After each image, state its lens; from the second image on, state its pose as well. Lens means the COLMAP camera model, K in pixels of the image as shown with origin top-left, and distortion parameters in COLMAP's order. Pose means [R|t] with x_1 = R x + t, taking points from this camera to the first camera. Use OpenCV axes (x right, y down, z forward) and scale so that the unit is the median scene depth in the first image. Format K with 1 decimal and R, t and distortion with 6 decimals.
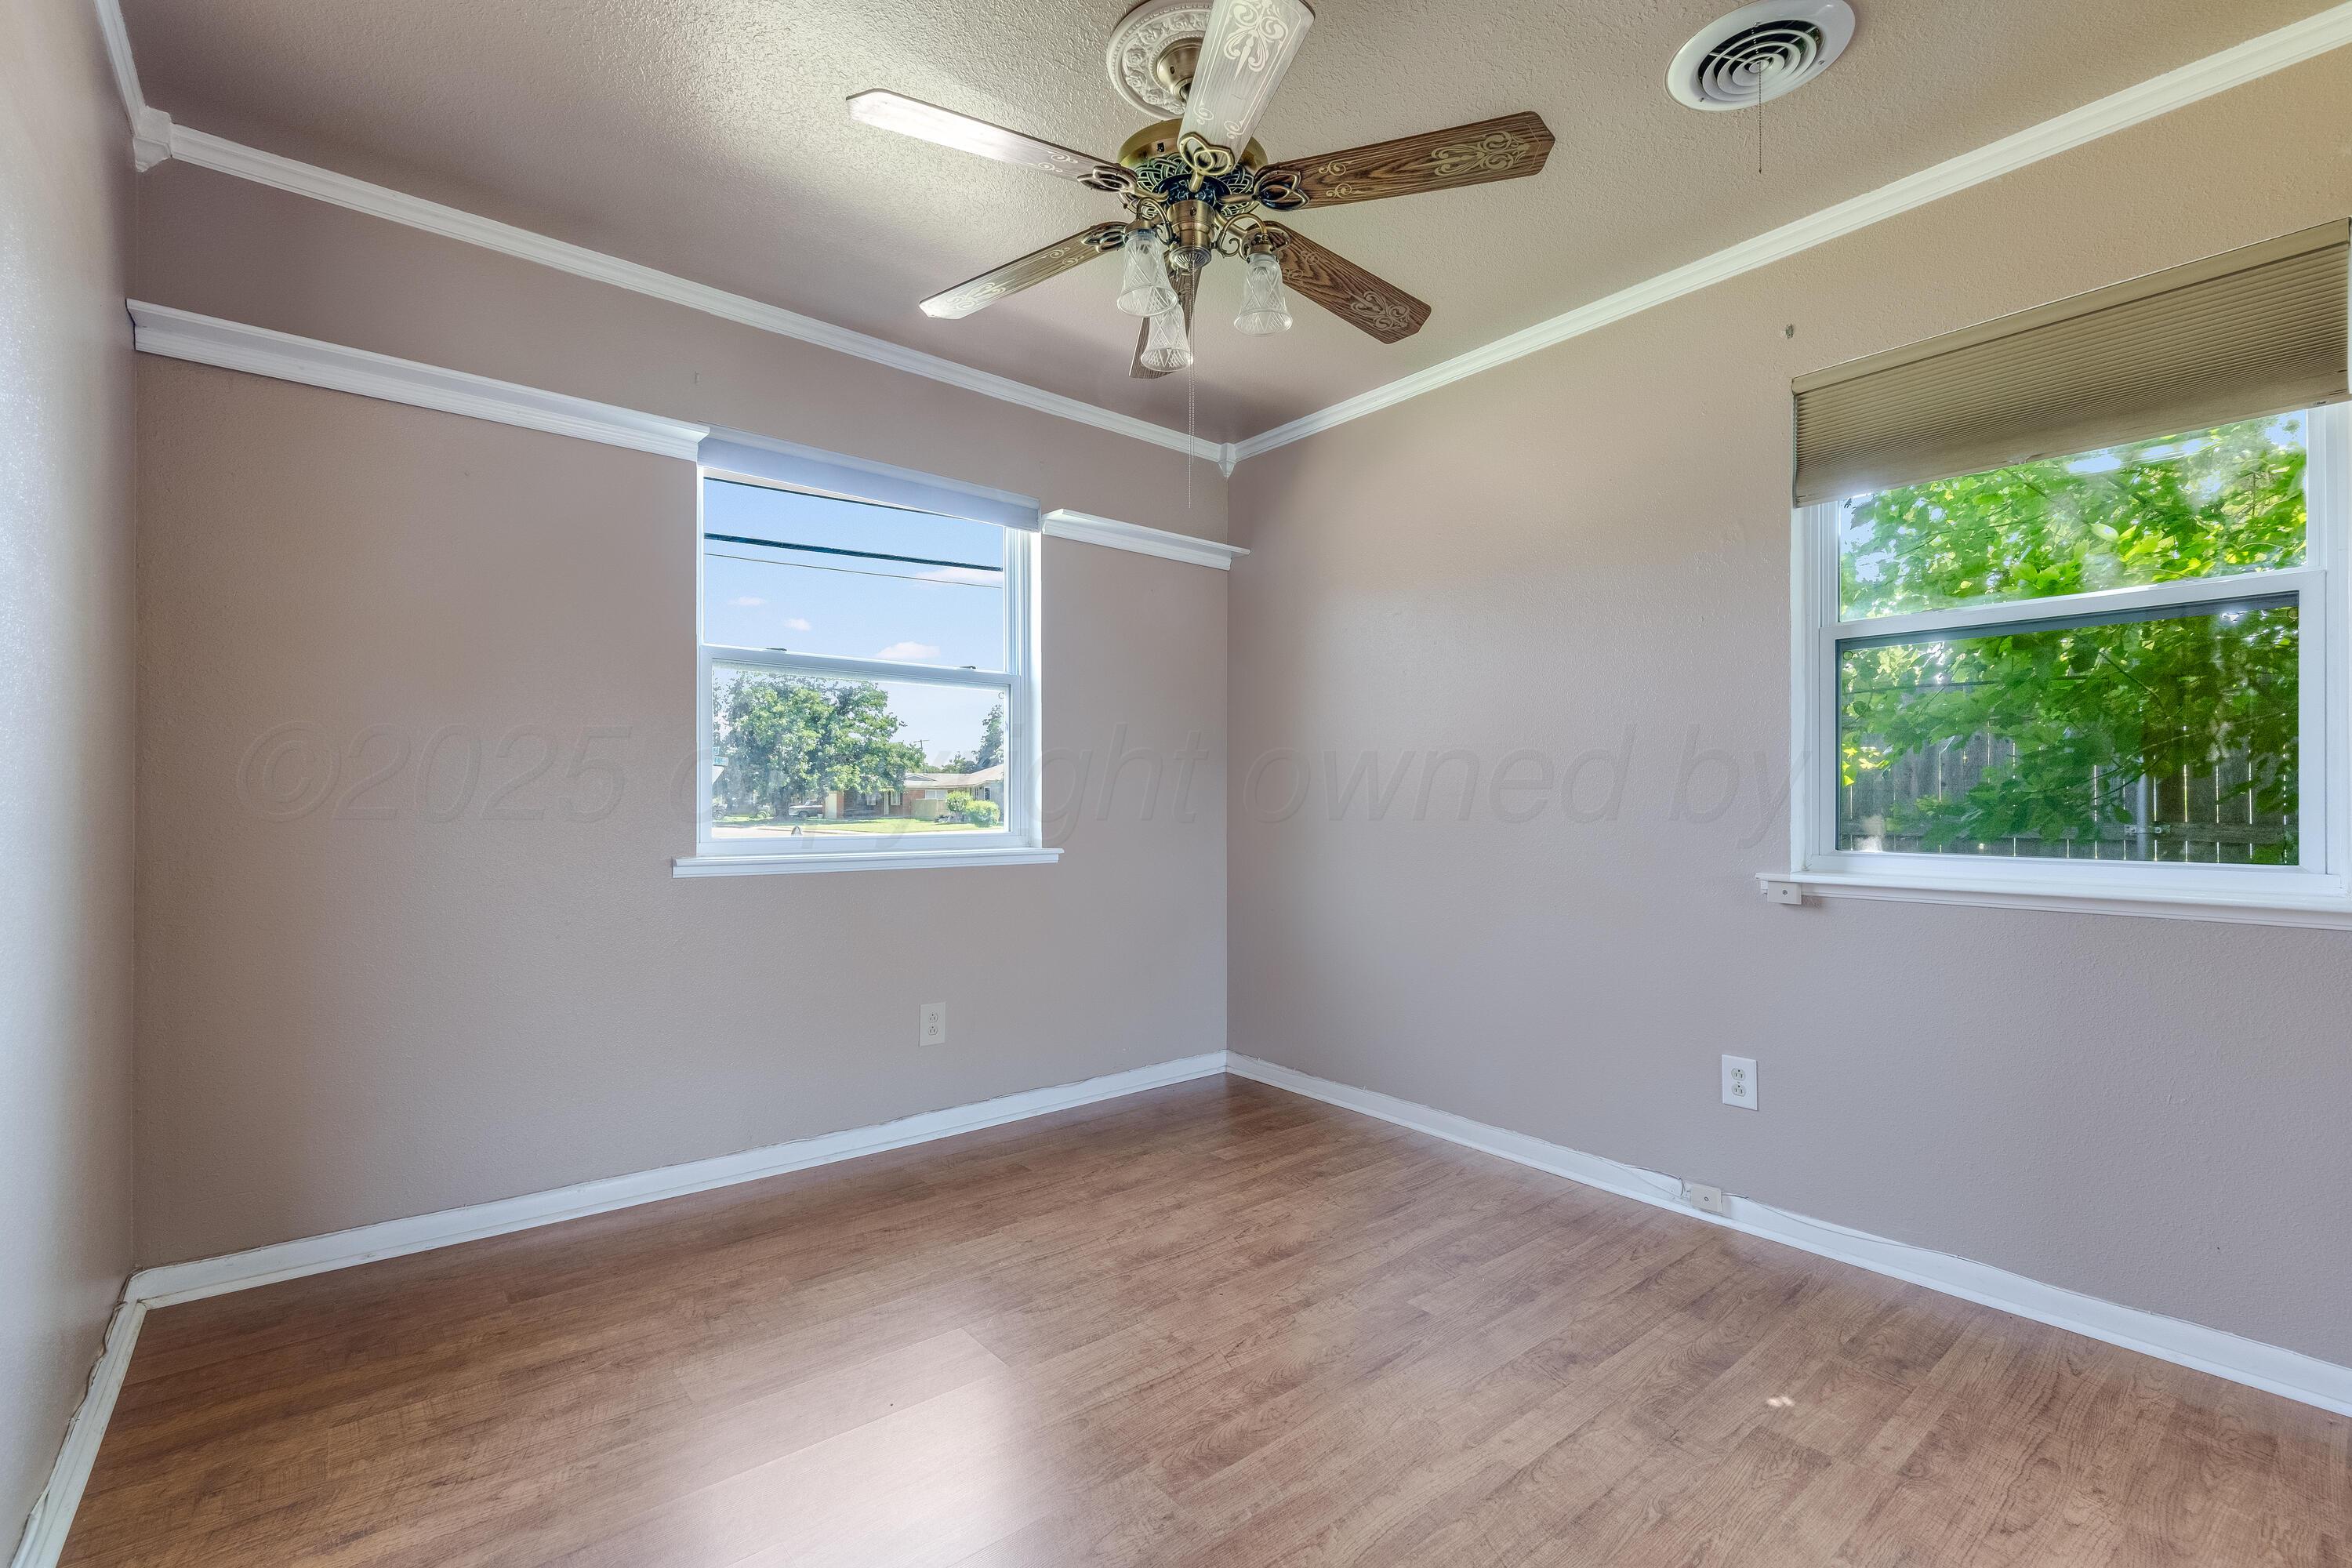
lens RADIAL K [[1031.7, 0, 1174.0], [0, 1031.7, 790.2], [0, 0, 1]] dist [0.008765, -0.004733]
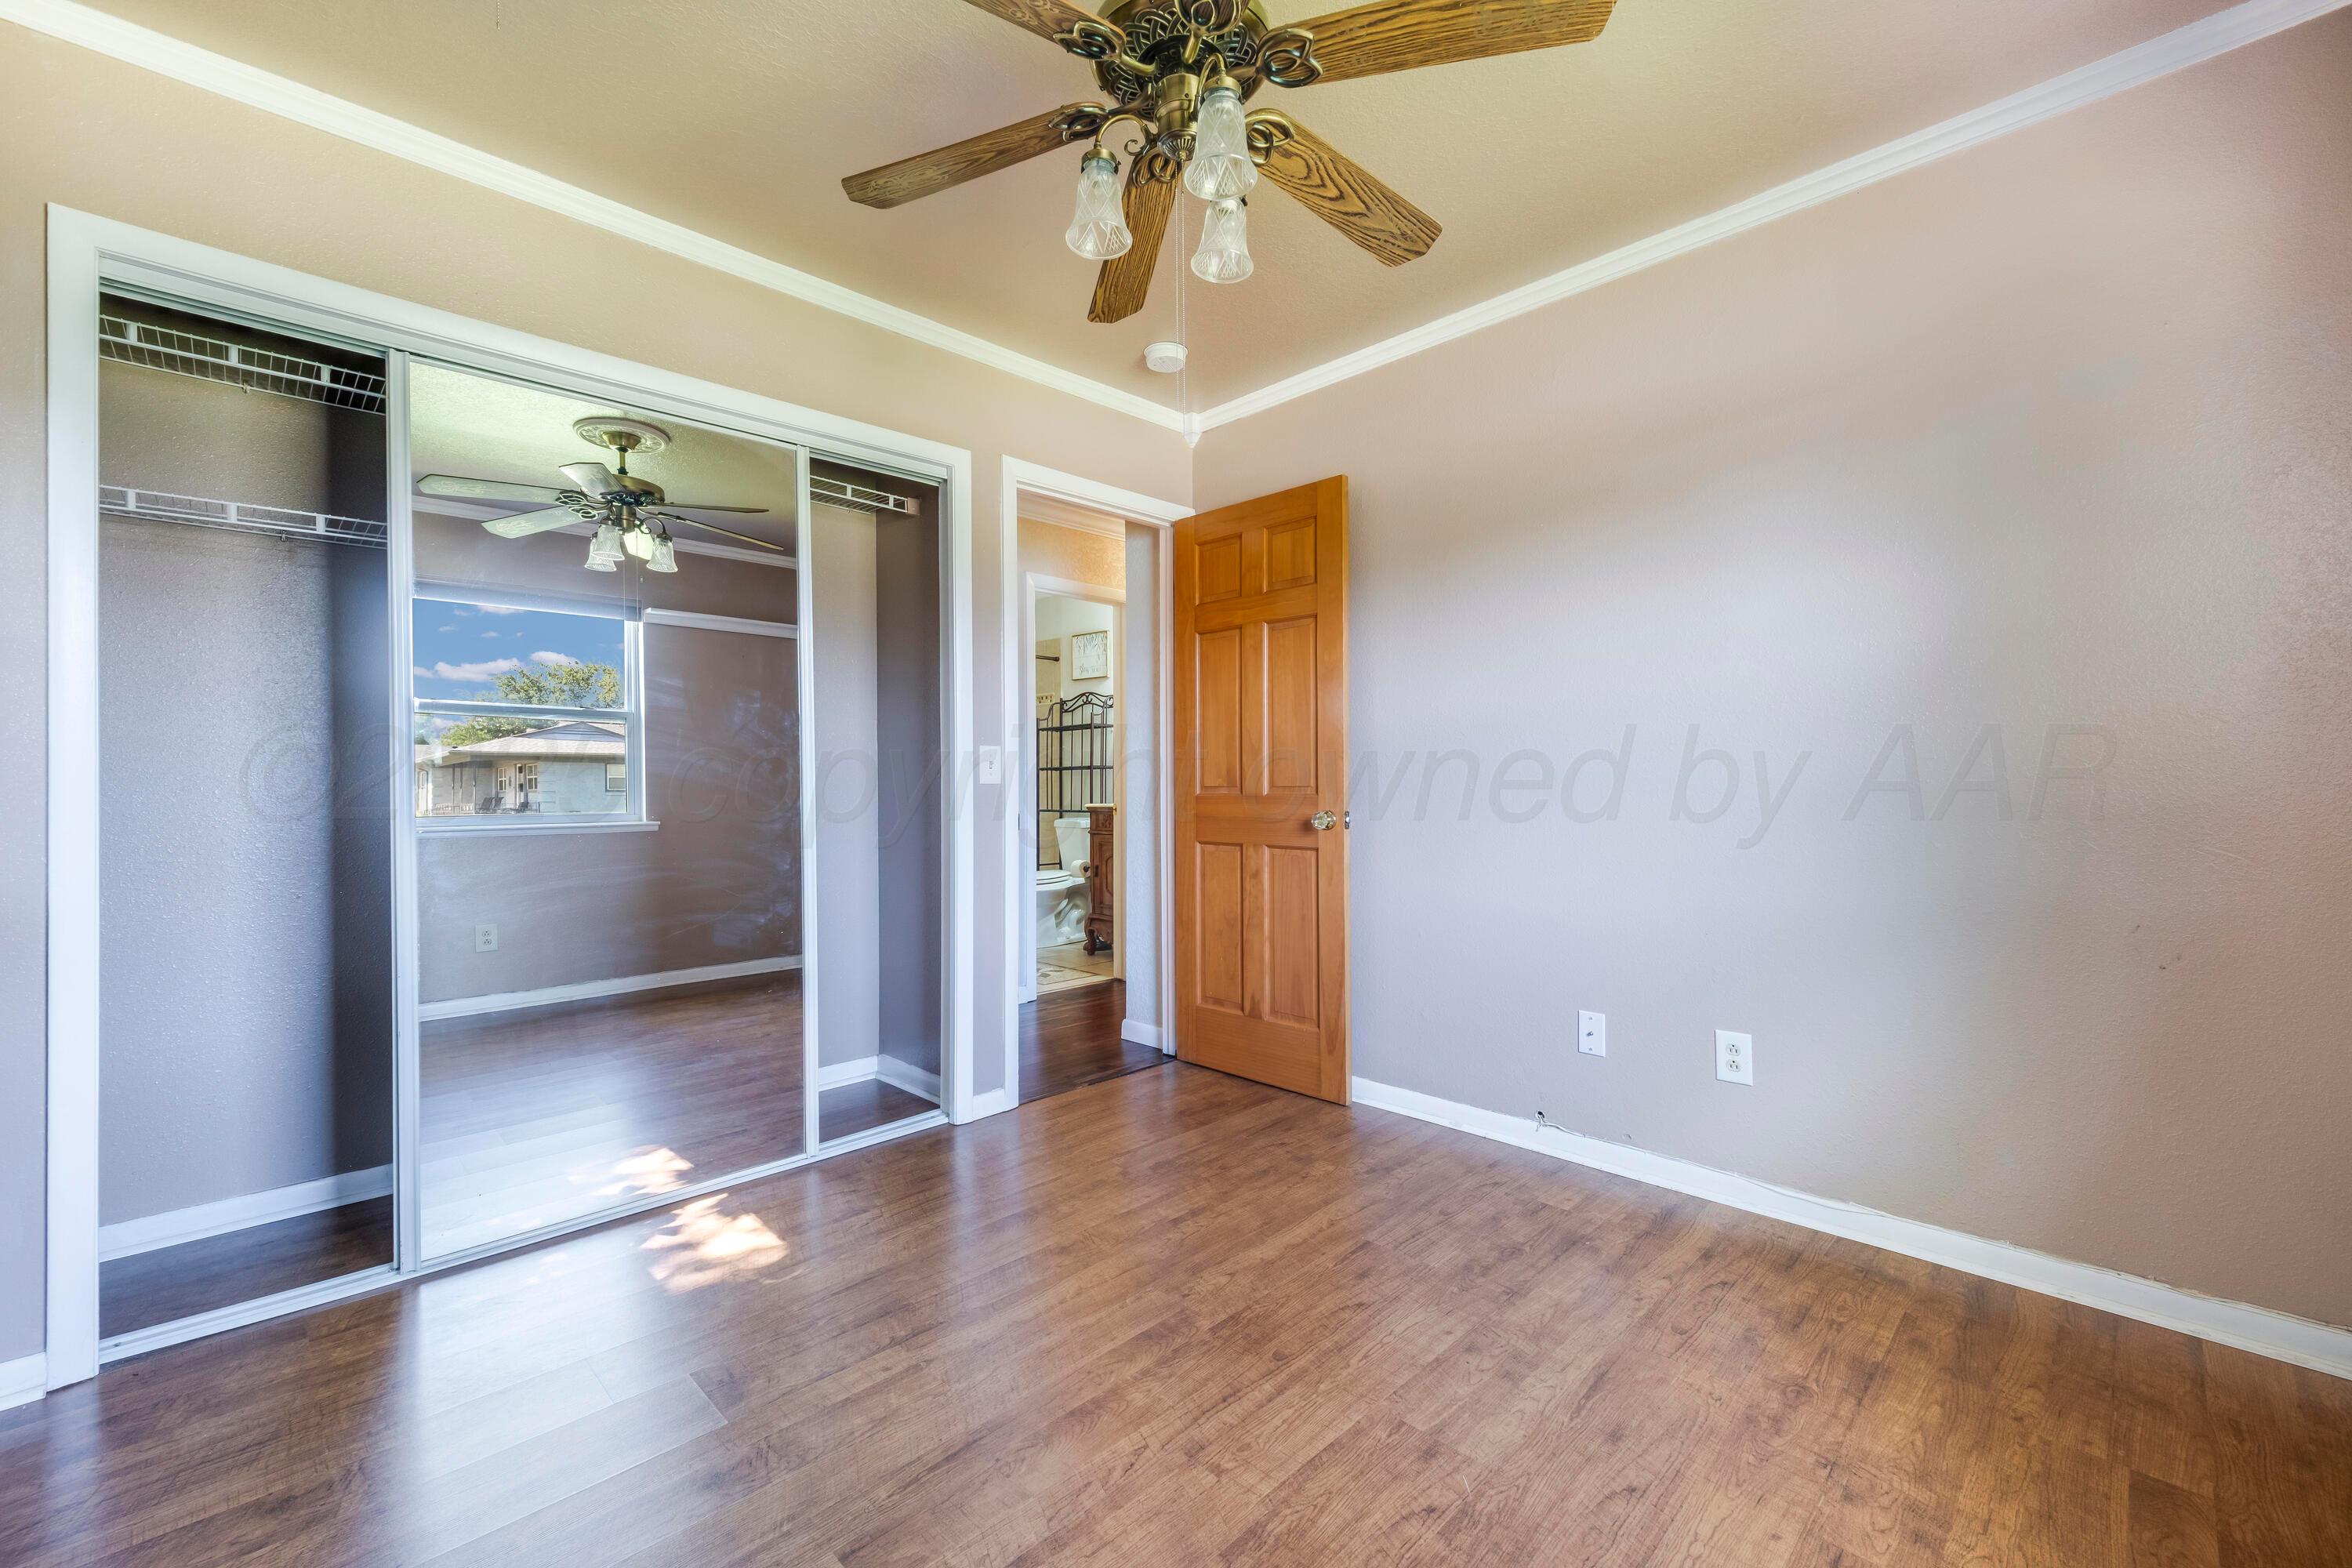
lens RADIAL K [[962.5, 0, 1180.3], [0, 962.5, 790.7], [0, 0, 1]] dist [0.004111, -0.001380]
pose [[-0.995677, 0.003794, -0.092807, 0.099948], [0.004408, 0.999970, -0.006413, 0.025520], [0.092780, -0.006795, -0.995663, 1.910873]]
